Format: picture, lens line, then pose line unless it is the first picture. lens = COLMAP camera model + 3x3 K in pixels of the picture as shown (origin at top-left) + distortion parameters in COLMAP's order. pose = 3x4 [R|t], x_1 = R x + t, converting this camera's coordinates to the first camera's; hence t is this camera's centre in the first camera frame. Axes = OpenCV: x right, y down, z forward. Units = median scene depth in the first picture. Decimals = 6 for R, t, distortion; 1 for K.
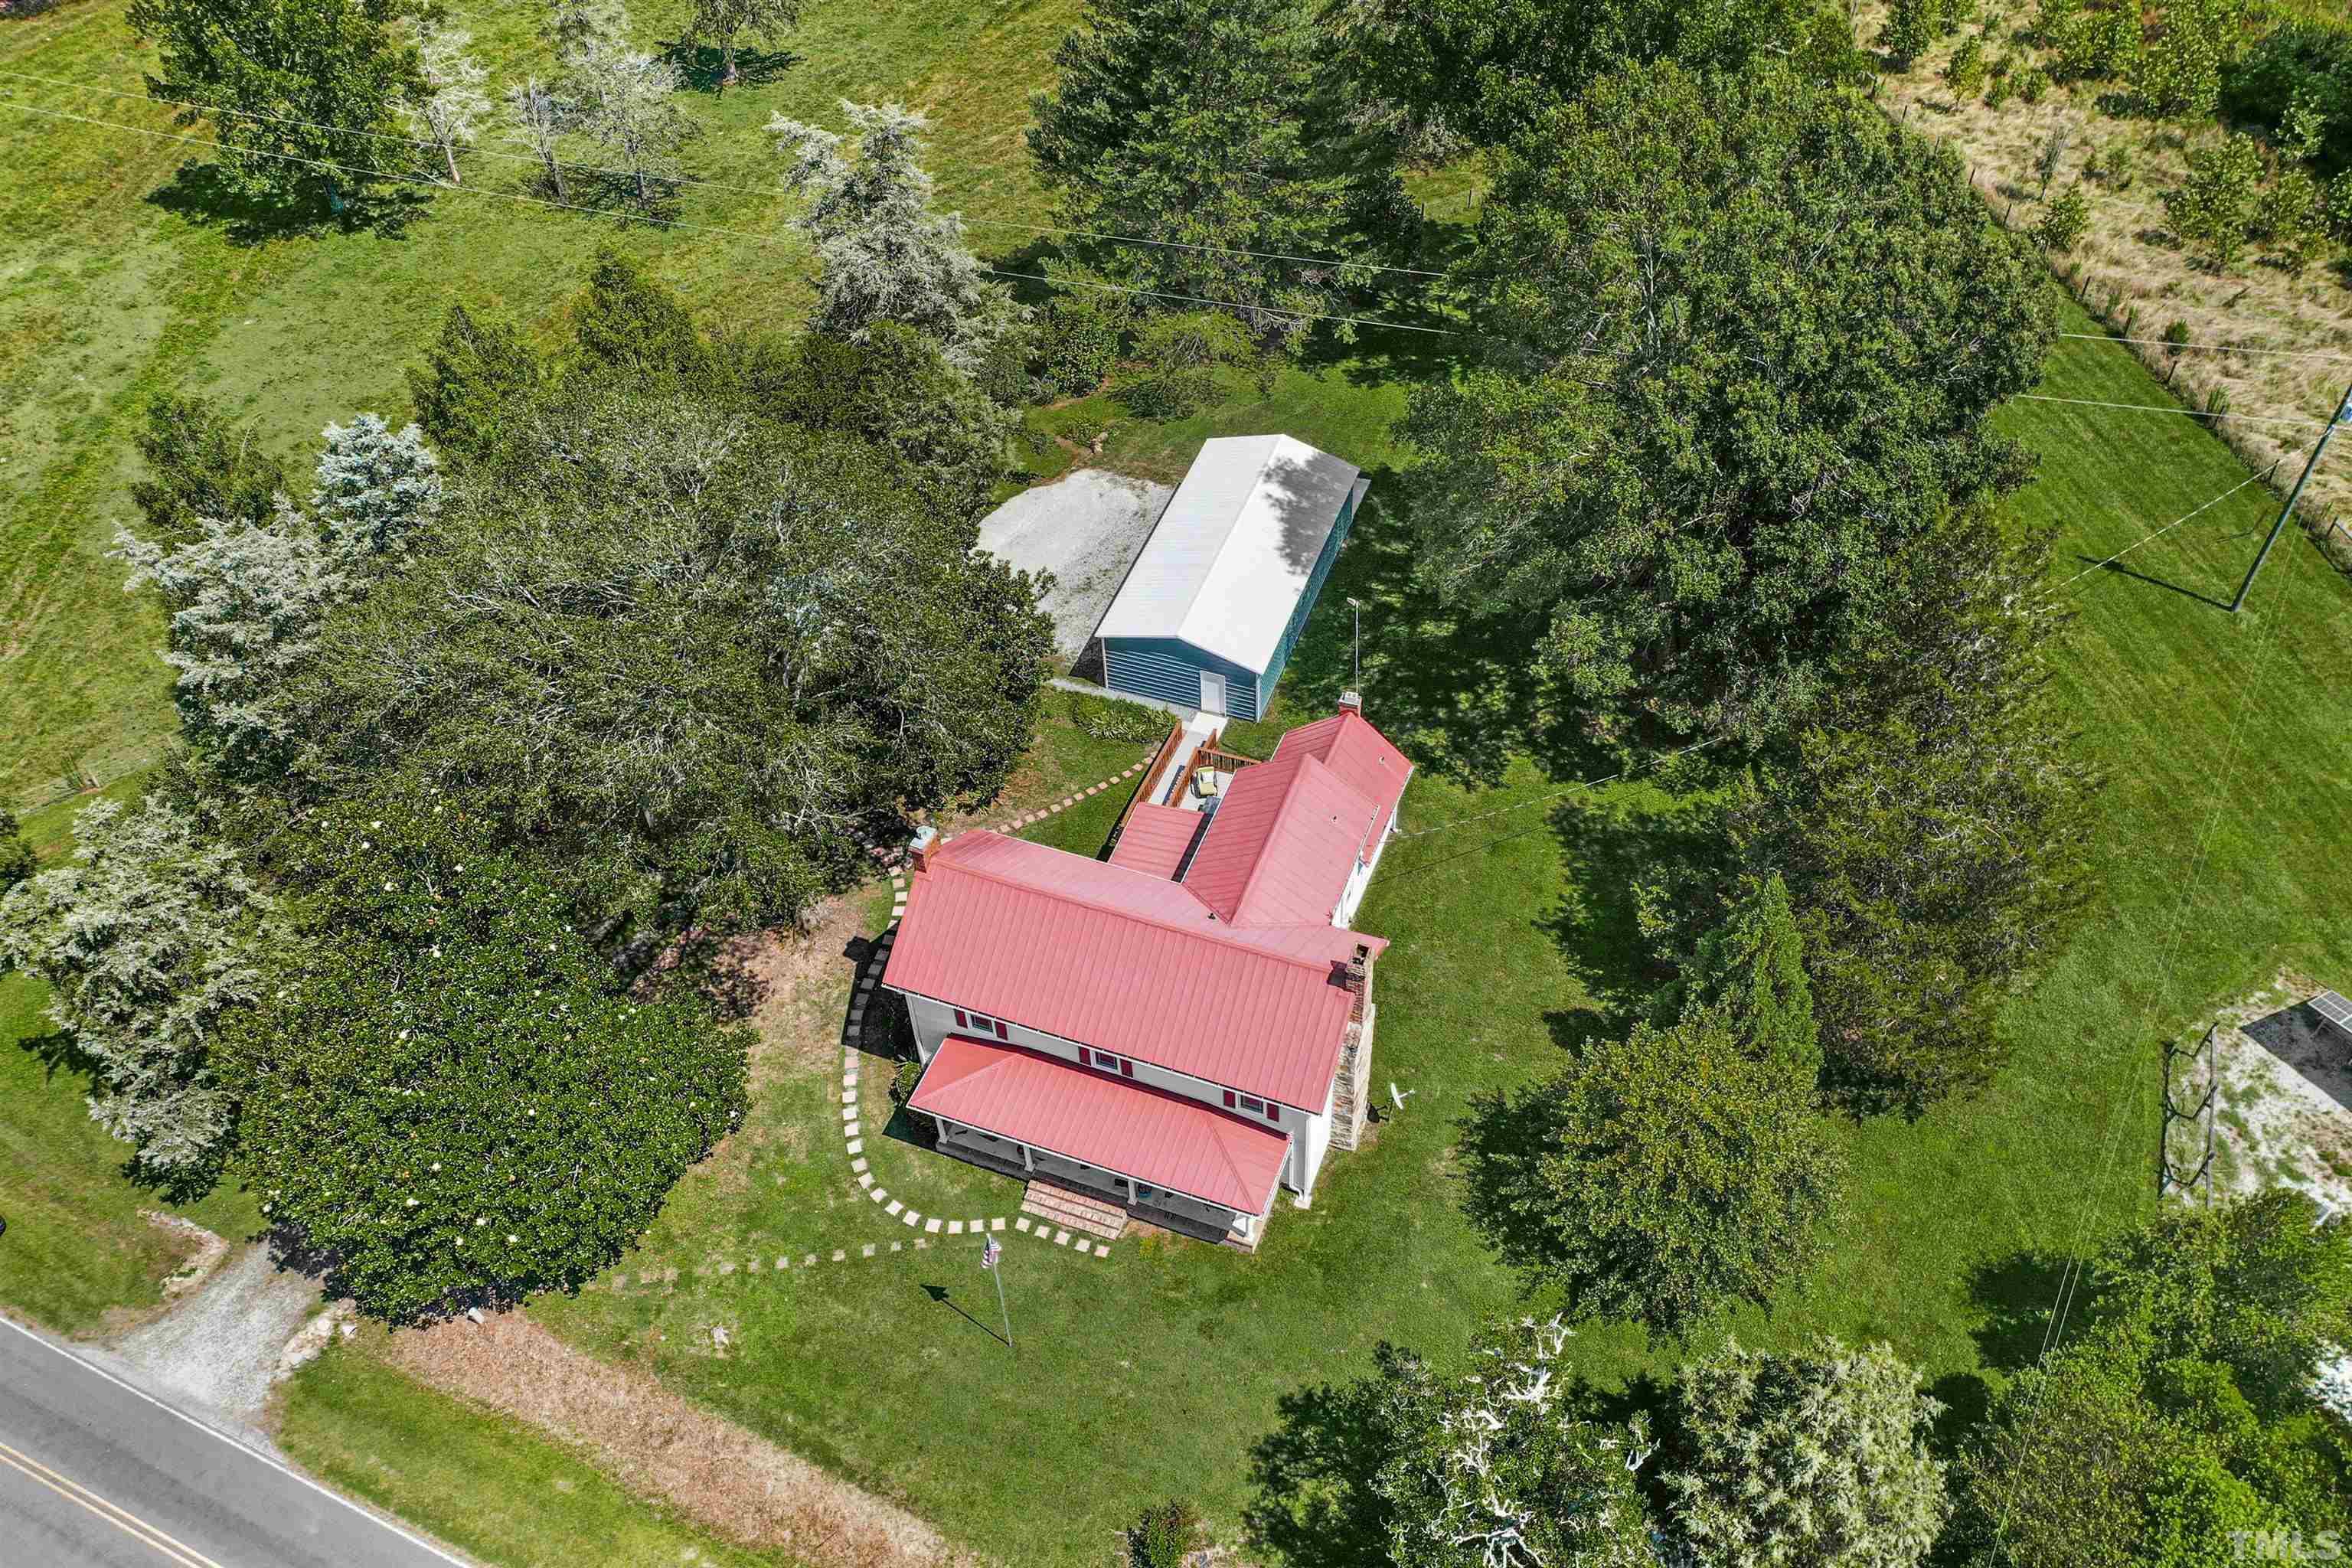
lens RADIAL K [[1854.3, 0, 1174.8], [0, 1854.3, 784.8], [0, 0, 1]] dist [-0.002172, -0.003622]
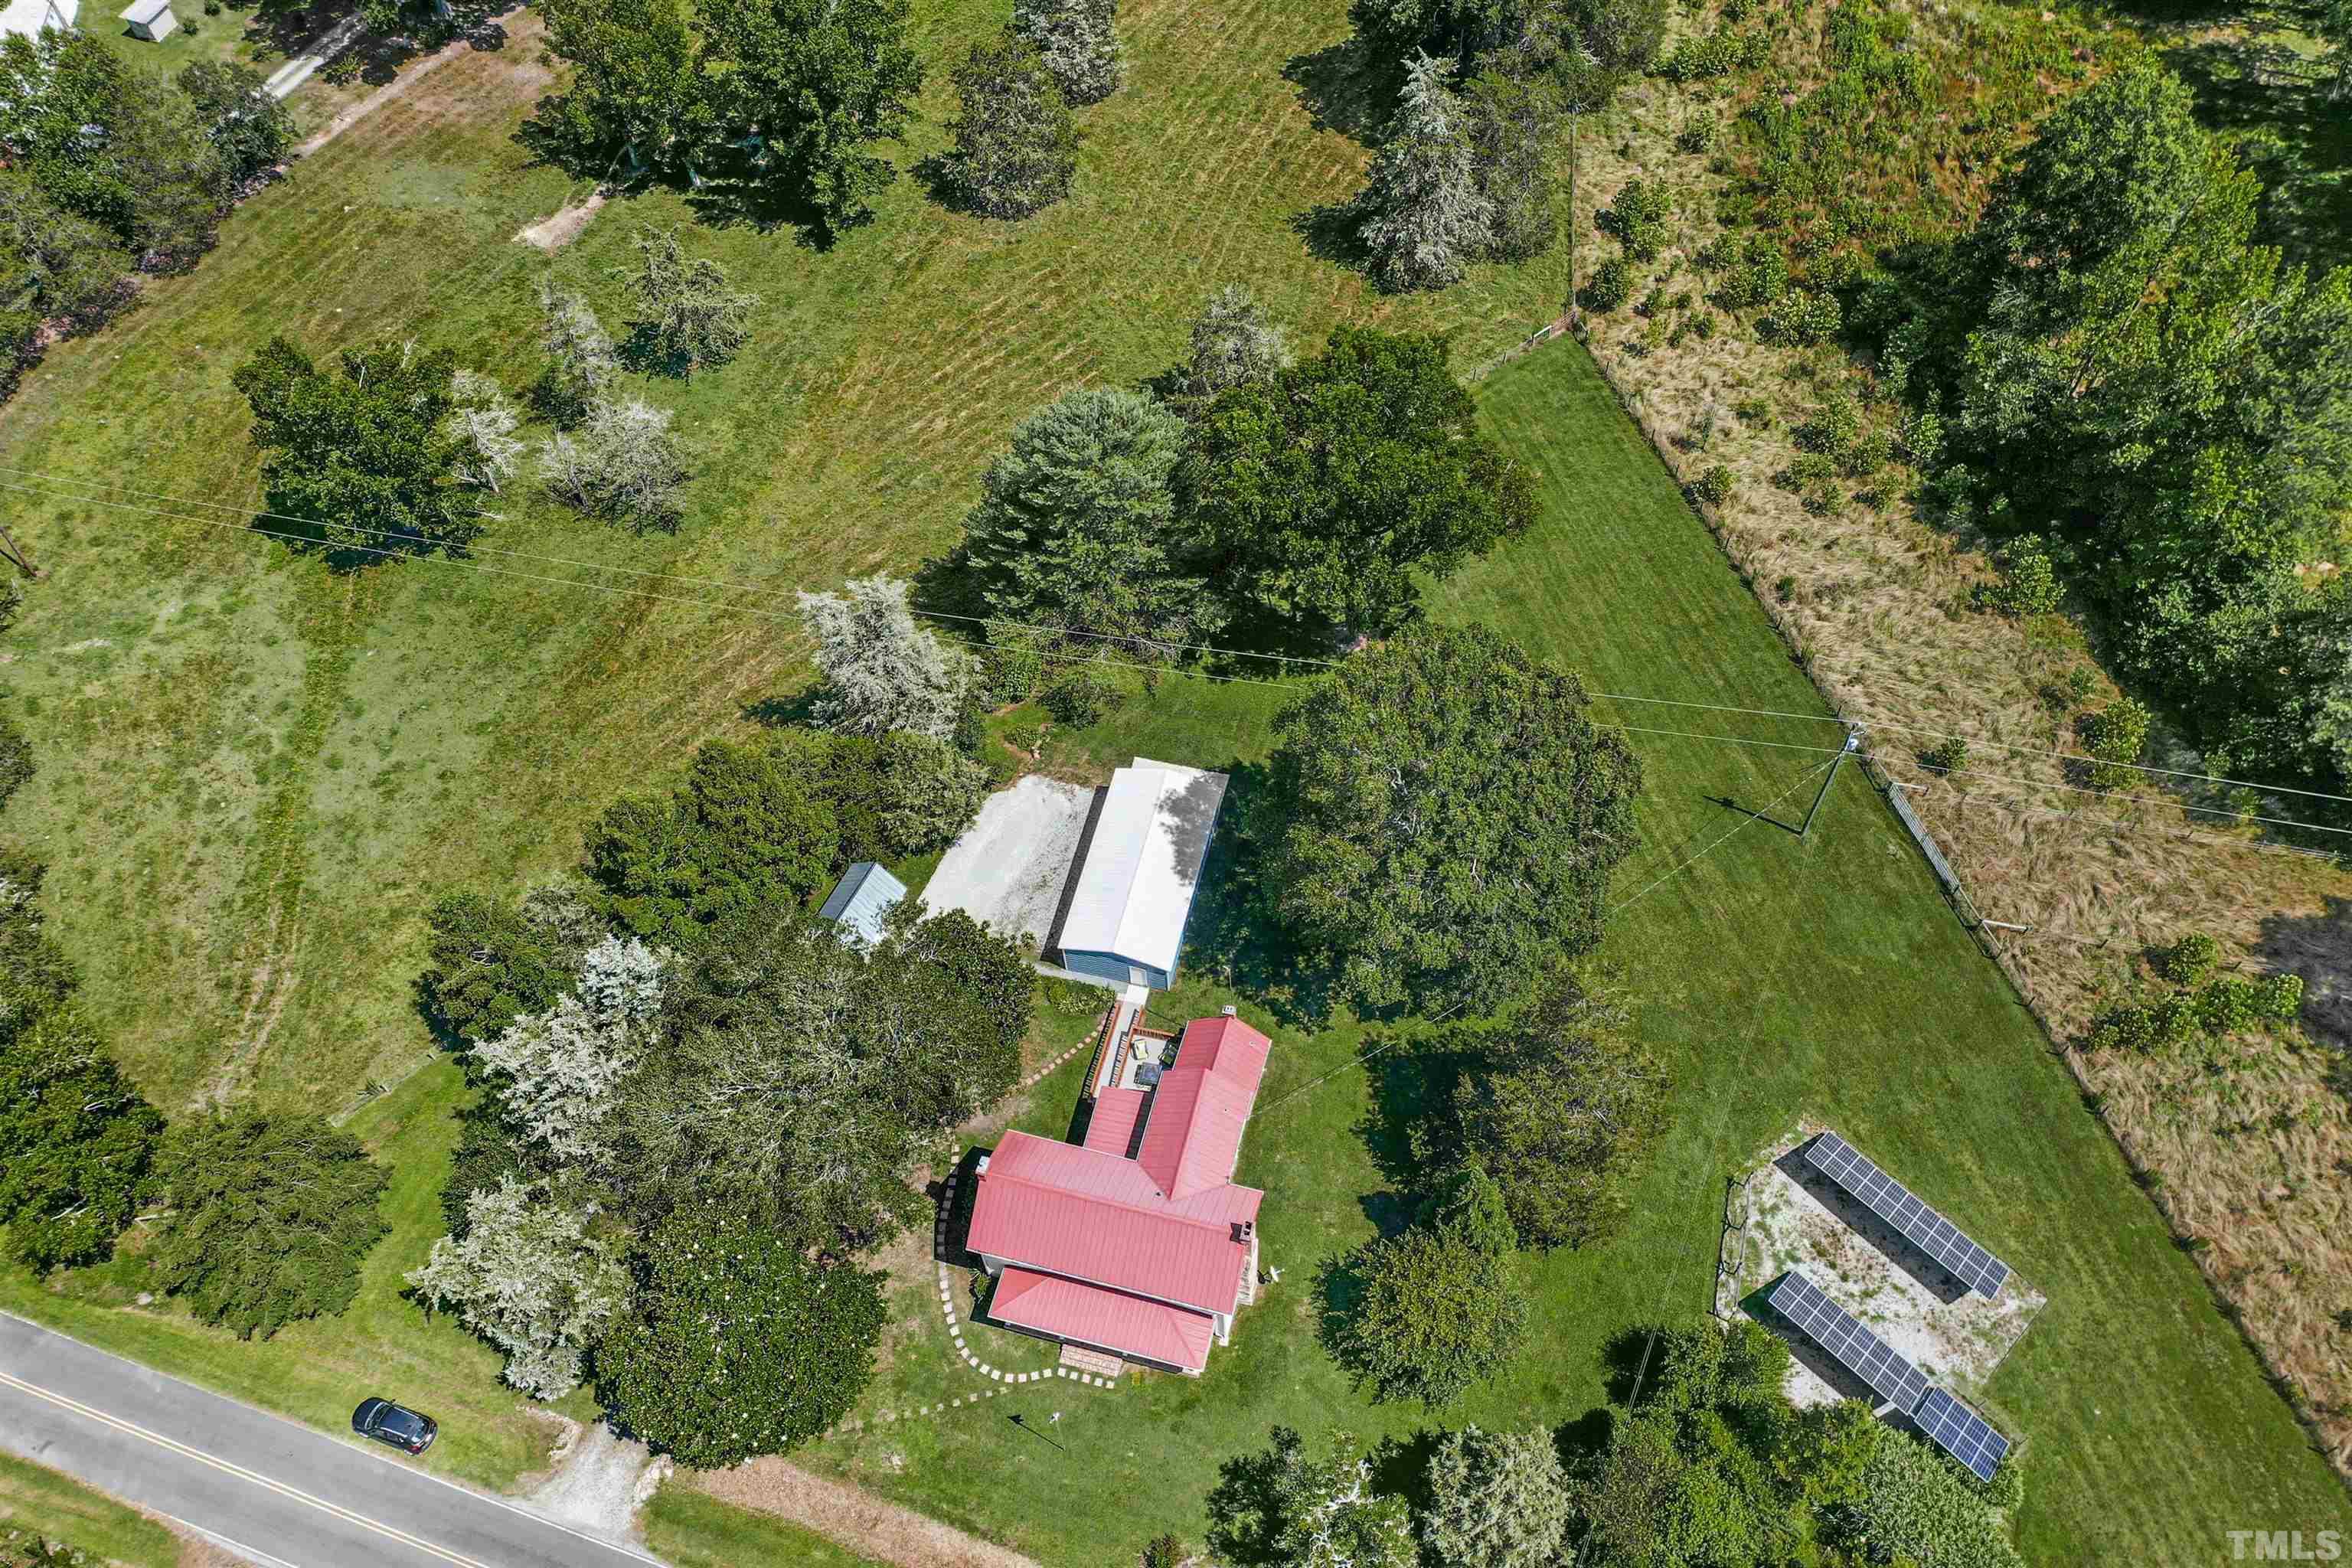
lens RADIAL K [[1854.3, 0, 1176.8], [0, 1854.3, 783.6], [0, 0, 1]] dist [-0.002172, -0.003622]
pose [[0.994387, -0.086198, 0.061349, -0.033172], [0.075705, 0.984764, 0.156555, -0.529260], [-0.073909, -0.151032, 0.985762, -0.578849]]
